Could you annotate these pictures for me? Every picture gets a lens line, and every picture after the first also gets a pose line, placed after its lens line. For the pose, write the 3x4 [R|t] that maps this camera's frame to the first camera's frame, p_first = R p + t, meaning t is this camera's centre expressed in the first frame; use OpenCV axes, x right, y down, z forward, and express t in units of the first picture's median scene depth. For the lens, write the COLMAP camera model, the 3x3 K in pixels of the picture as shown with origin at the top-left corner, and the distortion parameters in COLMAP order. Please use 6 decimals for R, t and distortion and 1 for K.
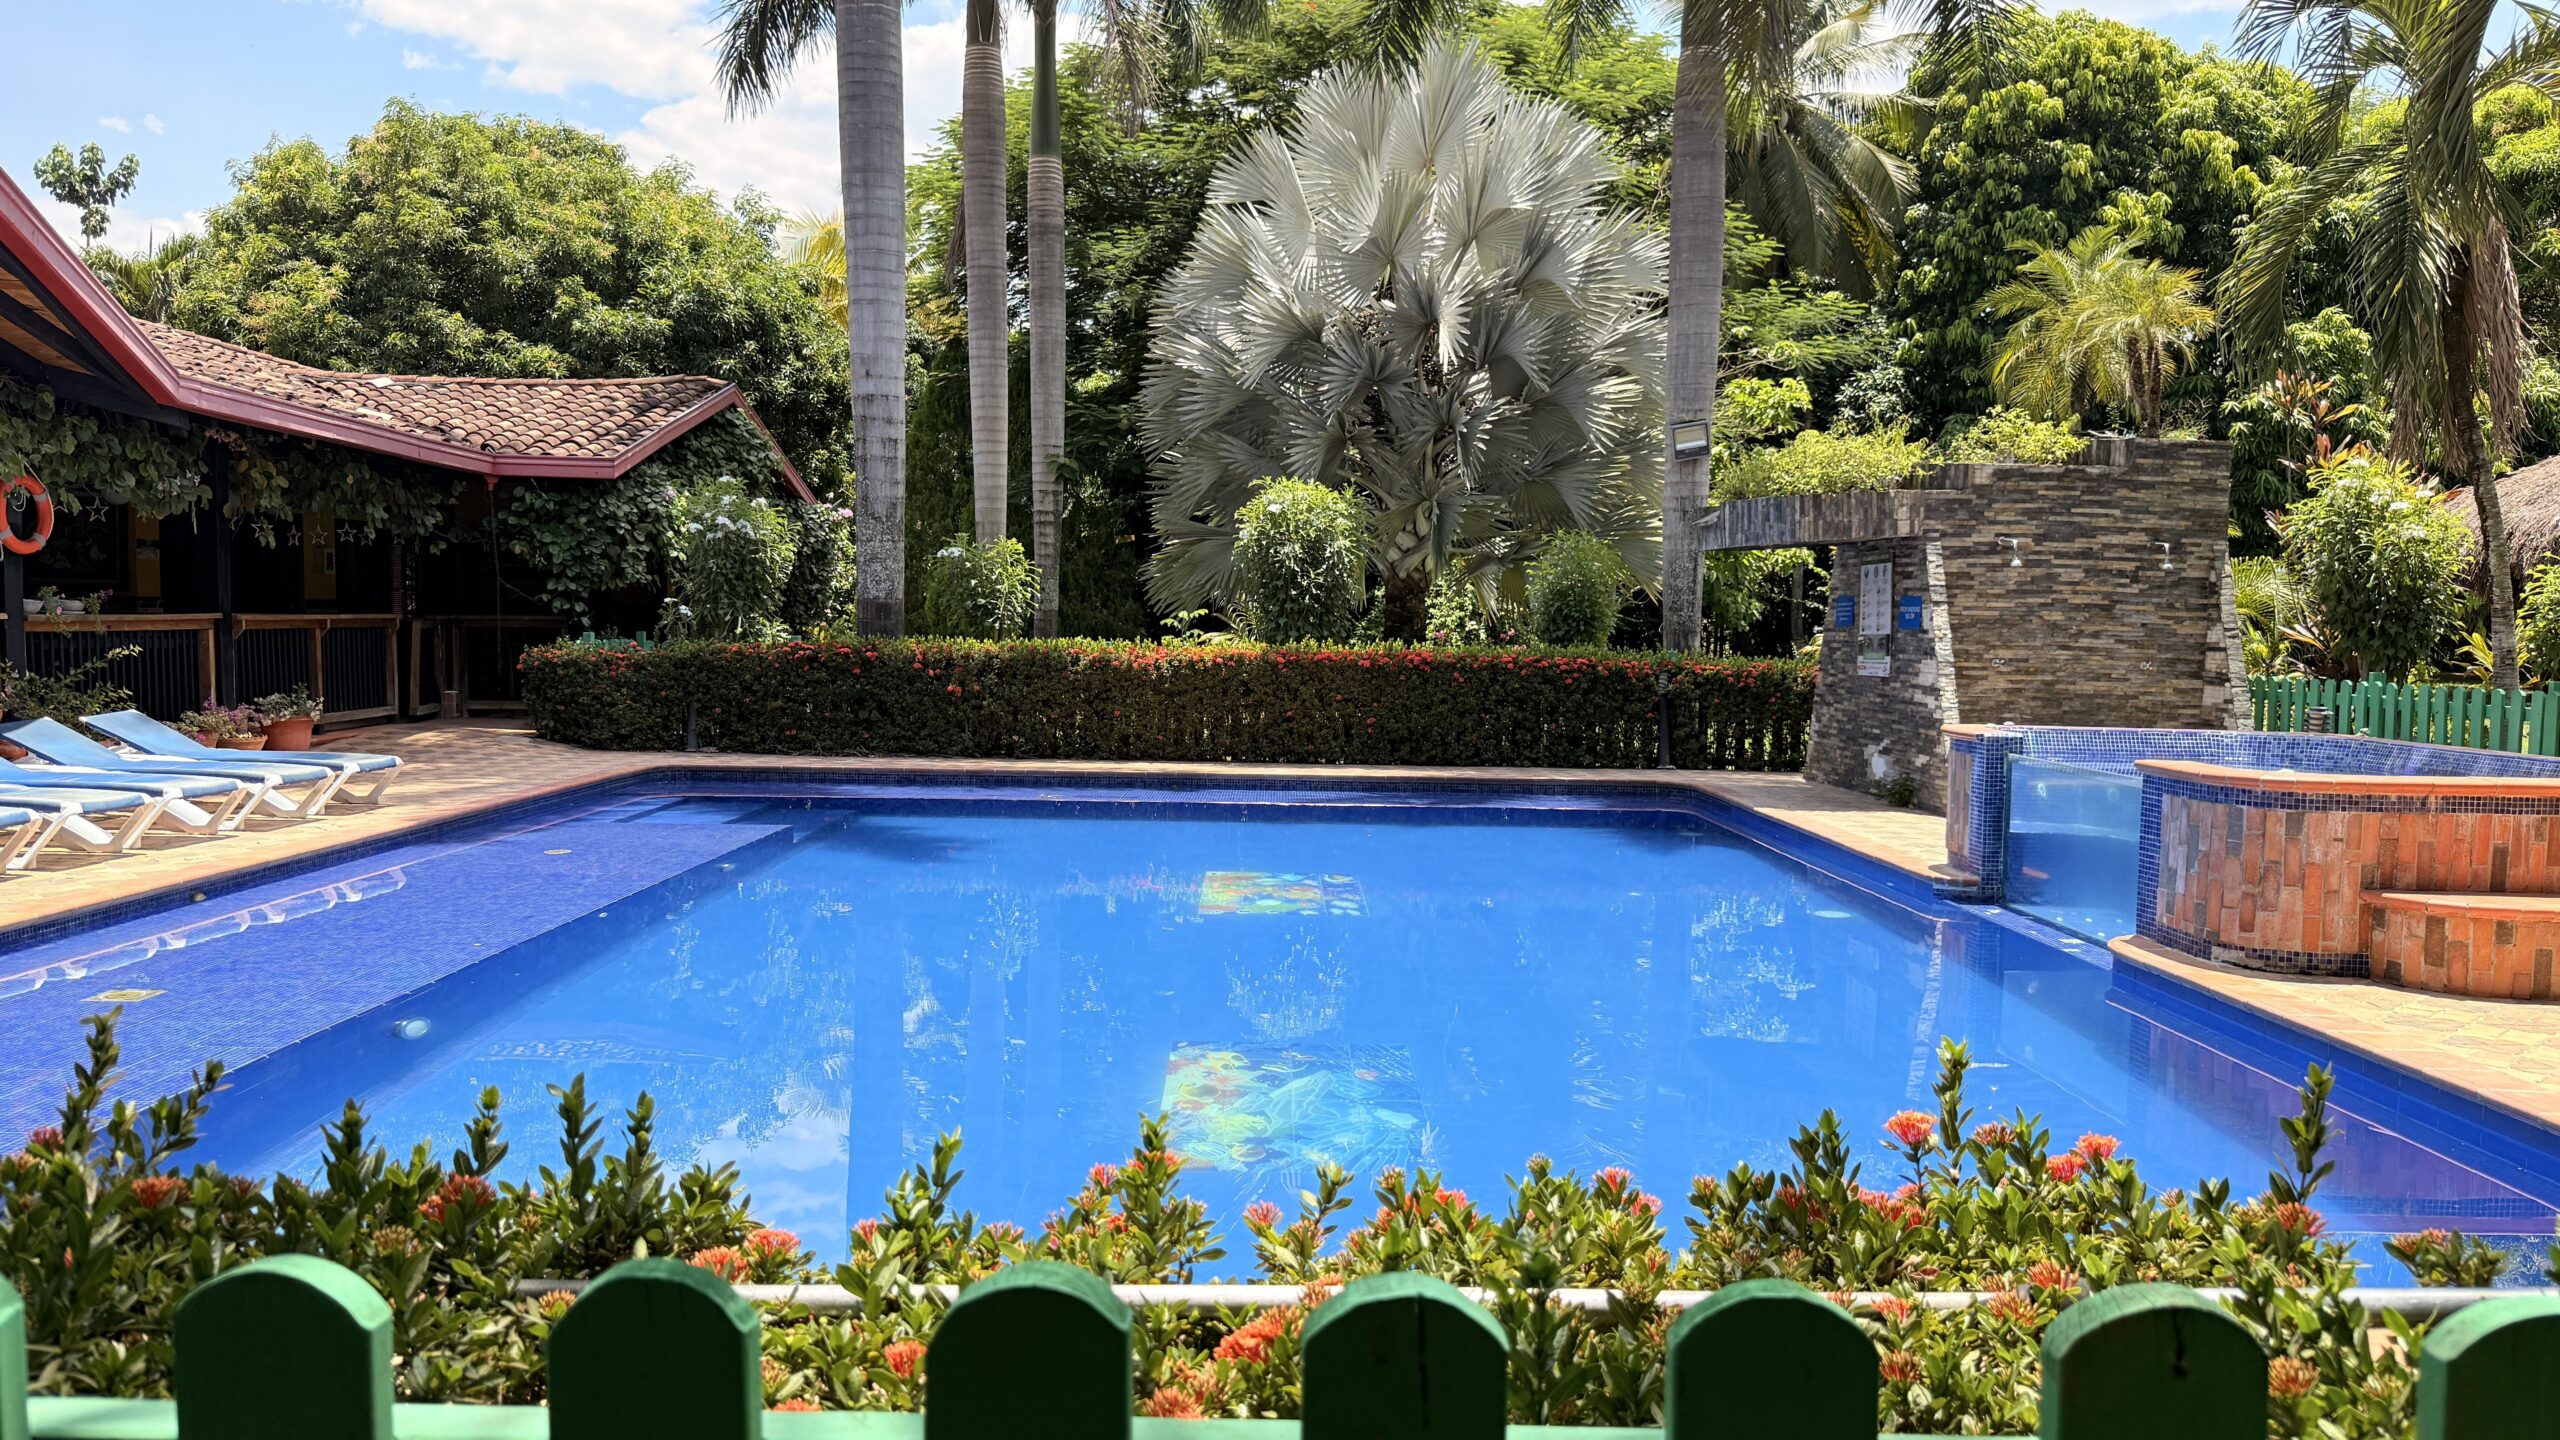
lens RADIAL K [[1781.3, 0, 1302.1], [0, 1781.3, 763.0], [0, 0, 1]] dist [0.023414, -0.056664]
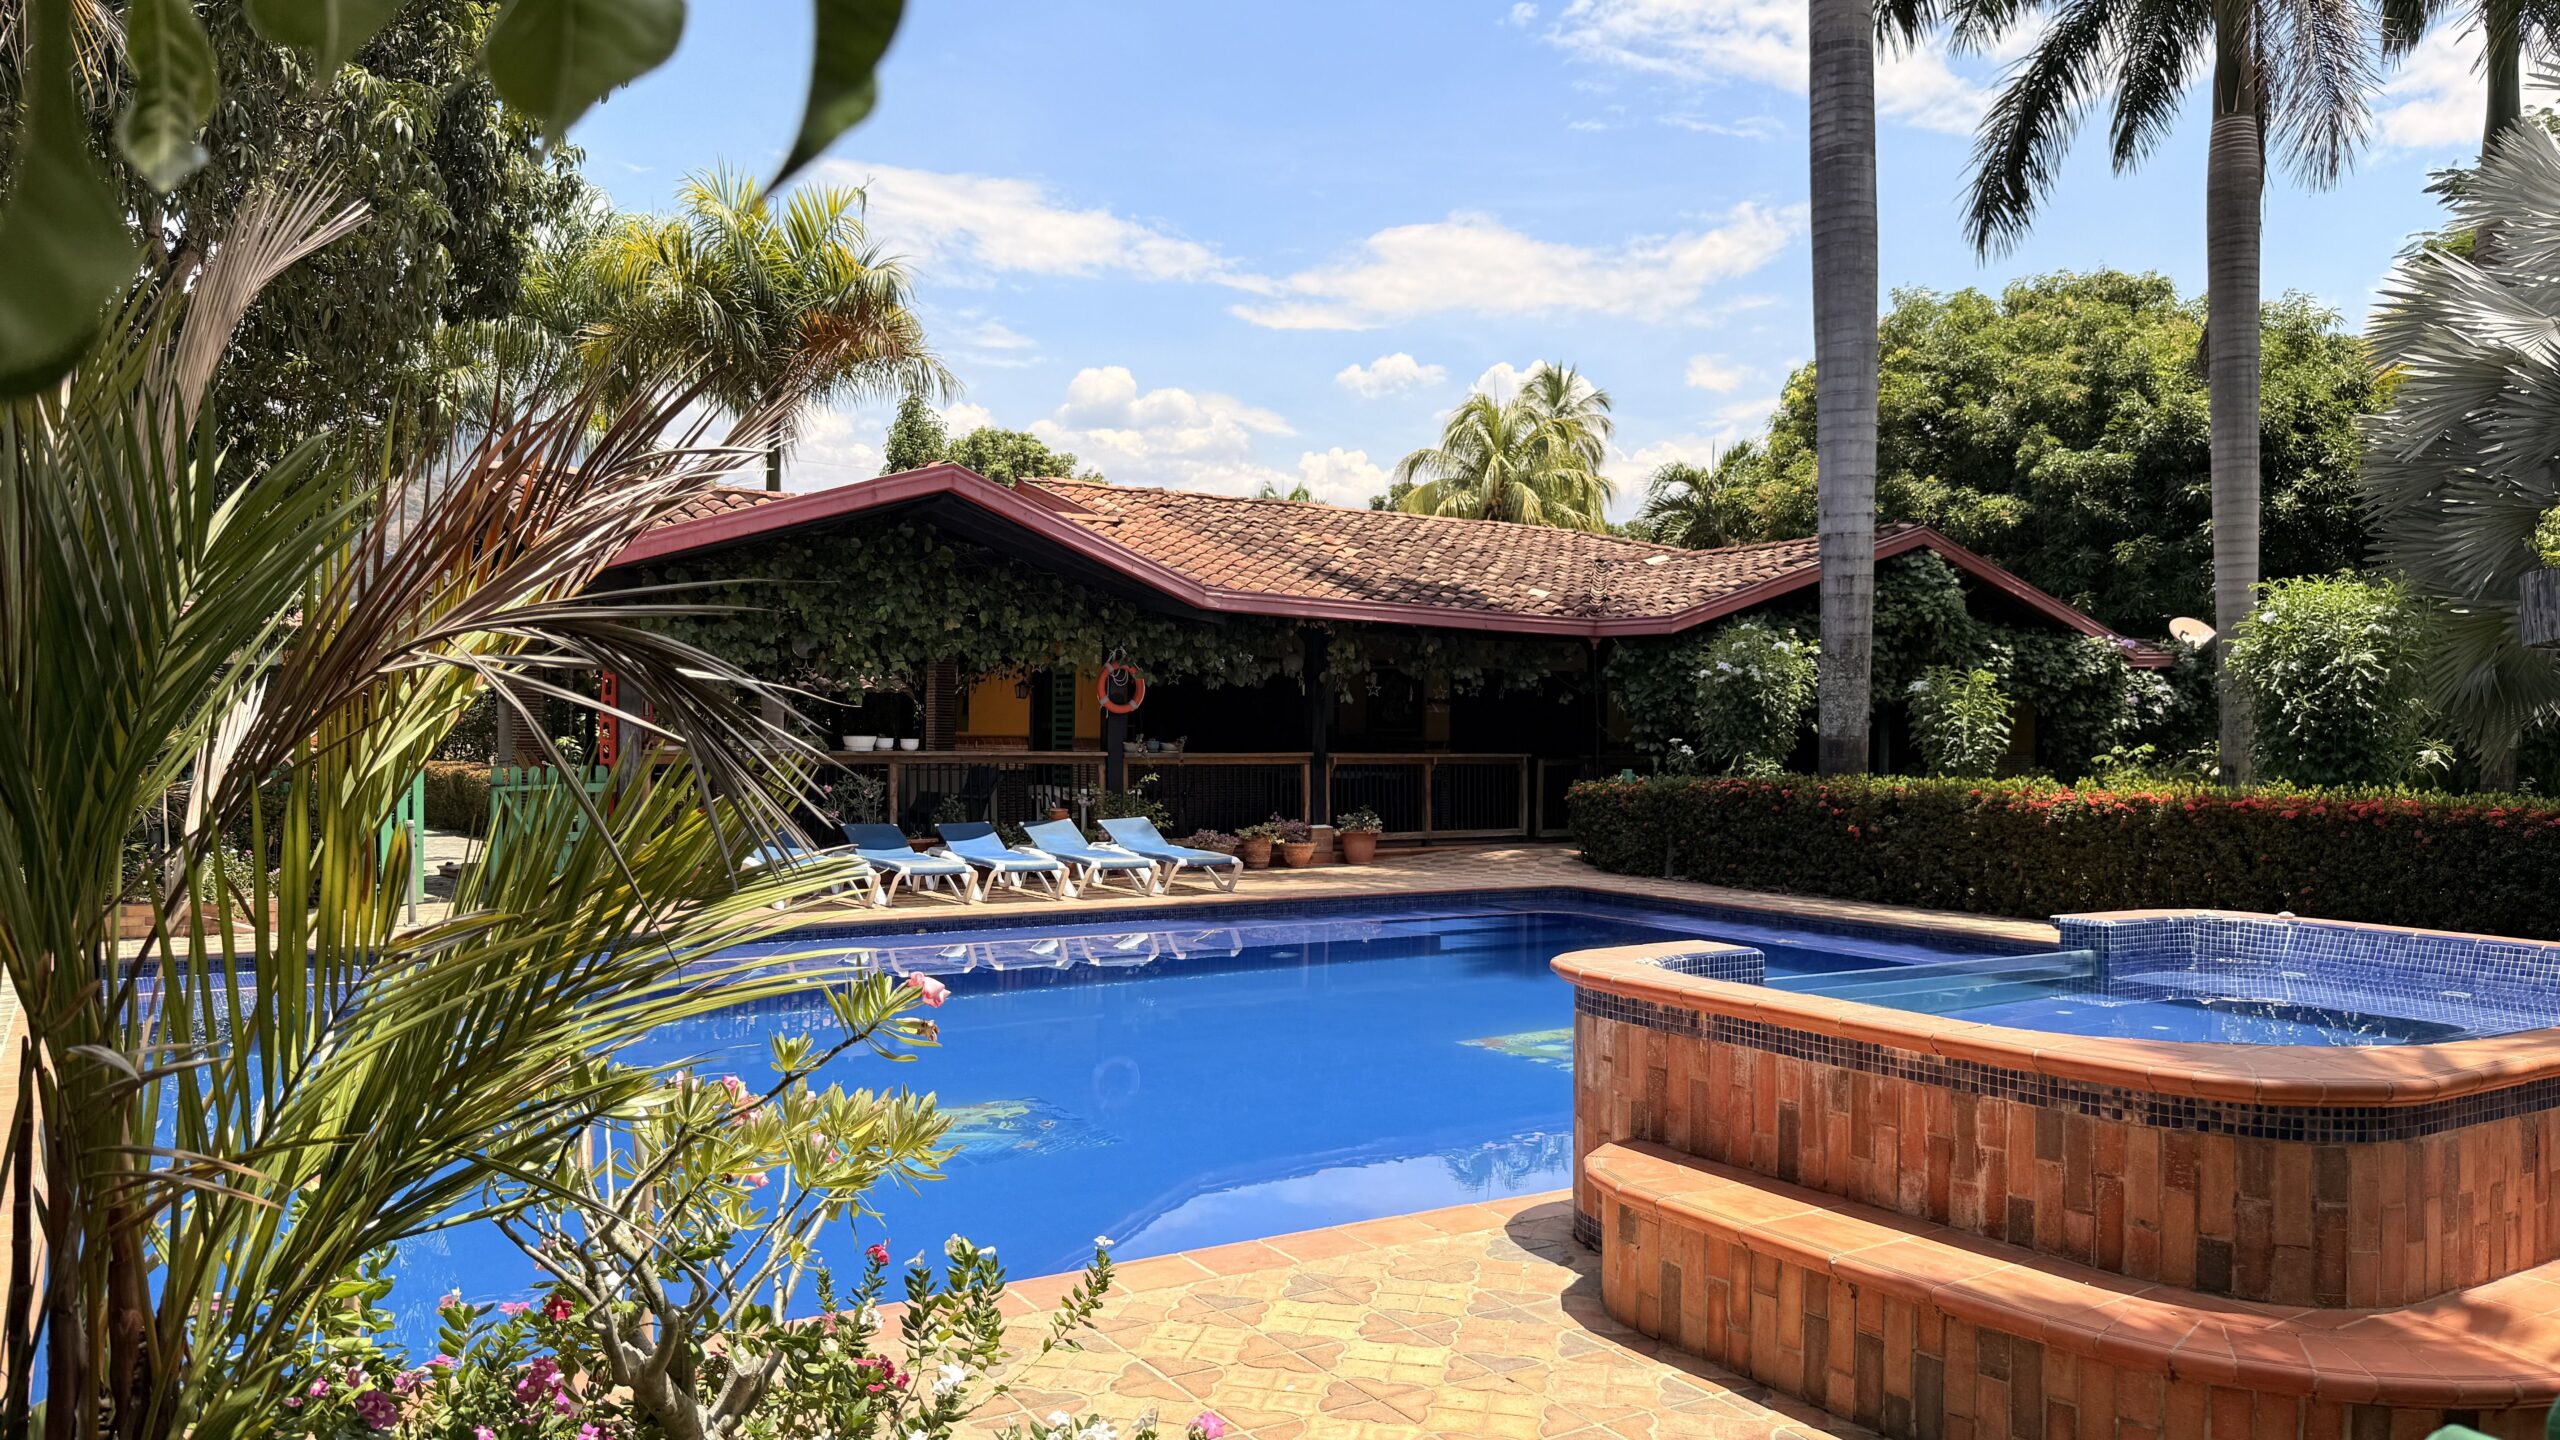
lens RADIAL K [[1781.3, 0, 1218.4], [0, 1781.3, 742.6], [0, 0, 1]] dist [0.023414, -0.056664]
pose [[0.500055, -0.009333, -0.865943, 0.431649], [-0.071635, 0.996069, -0.052103, -0.012256], [0.863026, 0.088086, 0.497421, 0.204824]]
